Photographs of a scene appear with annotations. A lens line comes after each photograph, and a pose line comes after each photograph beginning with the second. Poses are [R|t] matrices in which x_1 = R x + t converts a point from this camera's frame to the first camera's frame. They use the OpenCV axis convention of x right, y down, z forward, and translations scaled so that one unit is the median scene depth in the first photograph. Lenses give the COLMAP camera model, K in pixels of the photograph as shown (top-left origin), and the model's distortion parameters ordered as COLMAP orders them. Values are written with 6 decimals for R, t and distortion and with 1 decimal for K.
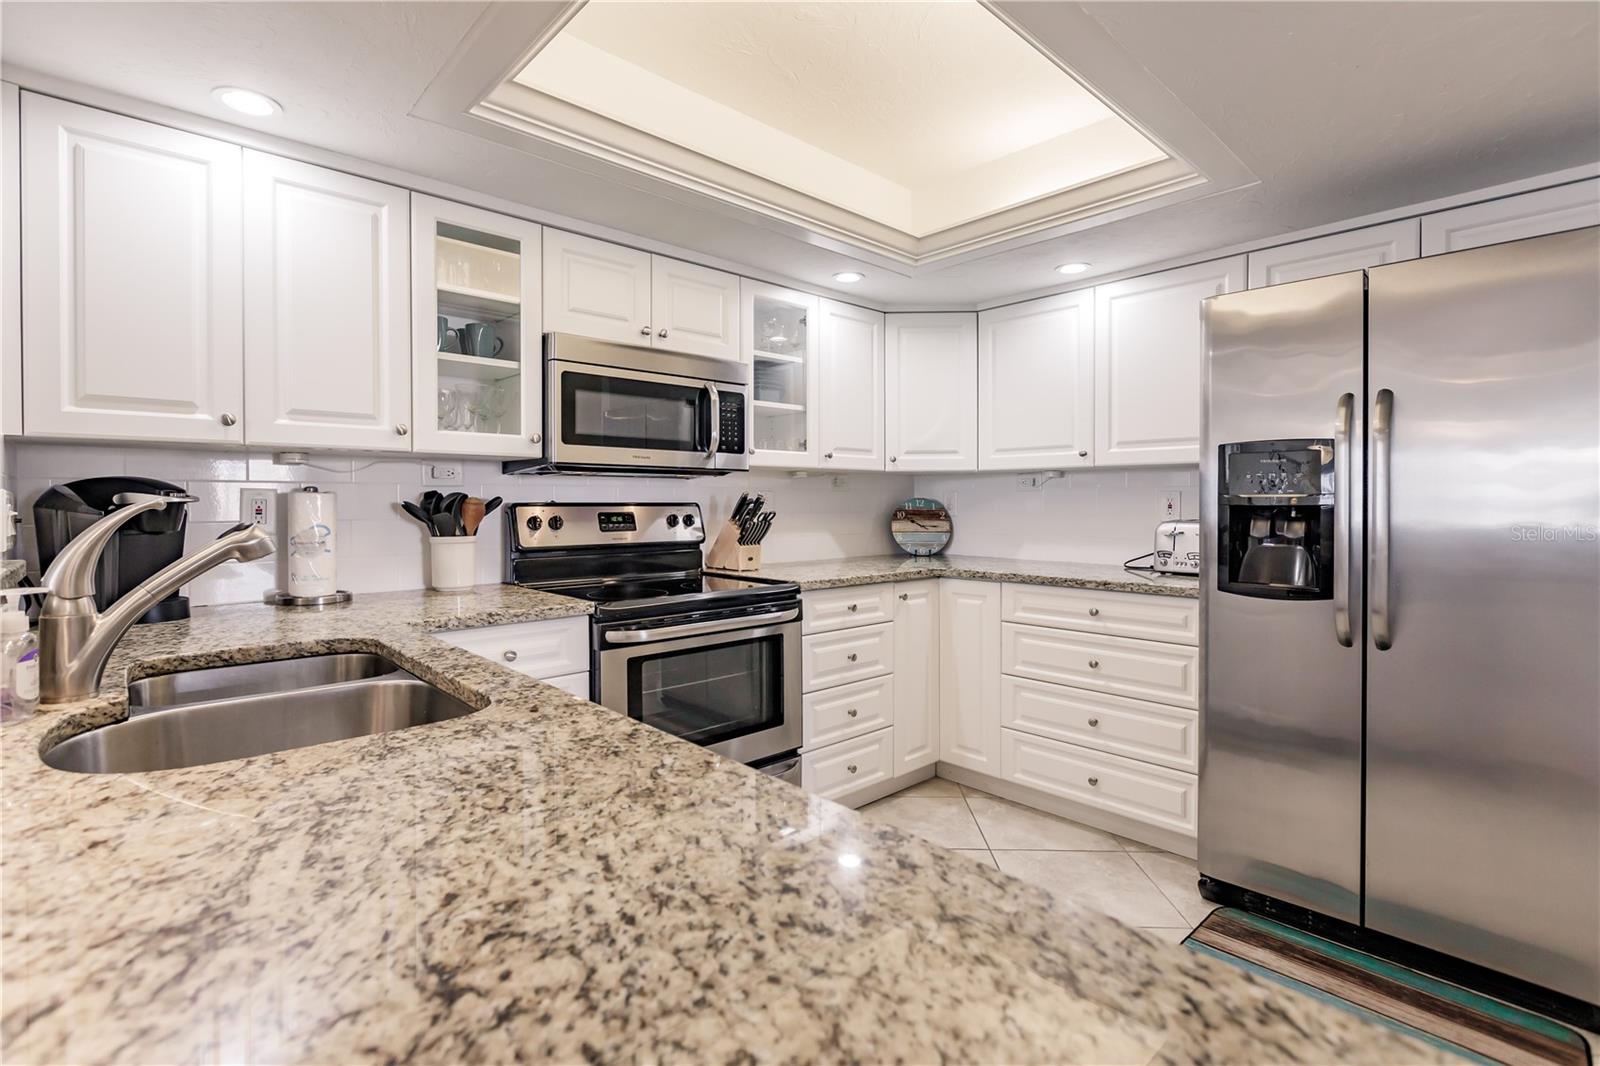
lens RADIAL K [[736.8, 0, 819.9], [0, 736.8, 506.9], [0, 0, 1]] dist [-0.008410, -0.000780]
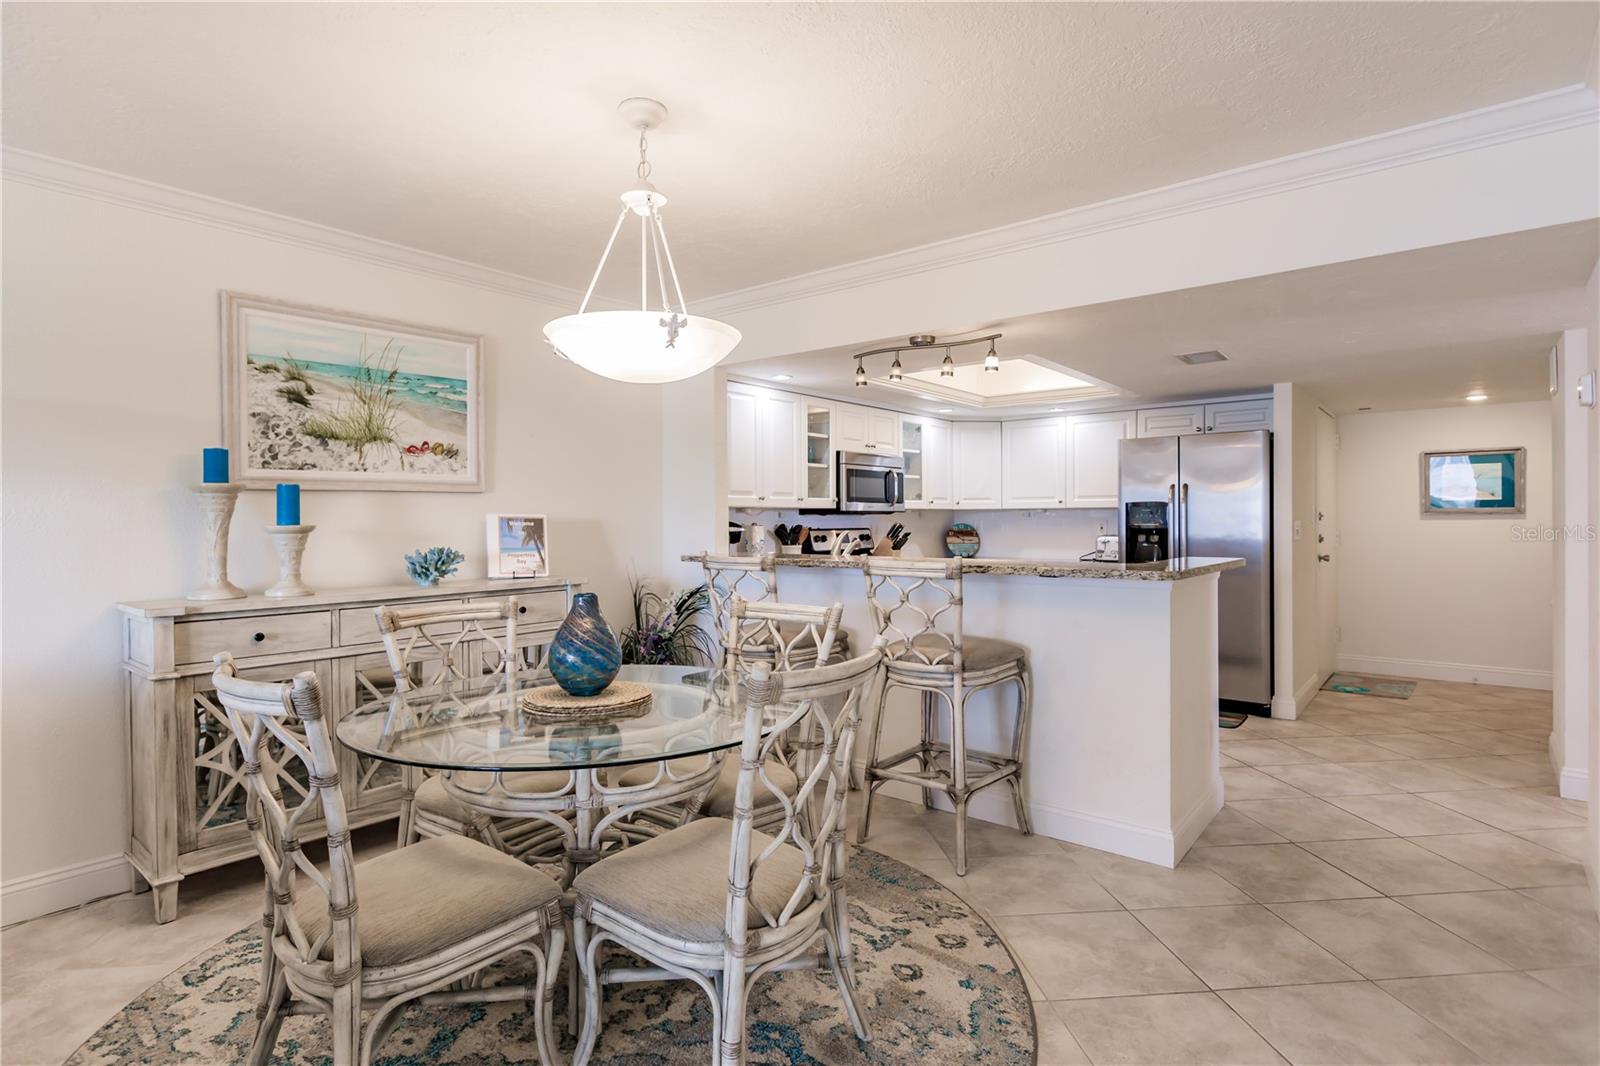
lens RADIAL K [[801.8, 0, 828.5], [0, 801.8, 520.6], [0, 0, 1]] dist [-0.021373, 0.003897]
pose [[0.988635, -0.008224, 0.150113, -0.665568], [0.009480, 0.999926, -0.007654, -0.011063], [-0.150039, 0.008990, 0.988639, -1.166626]]
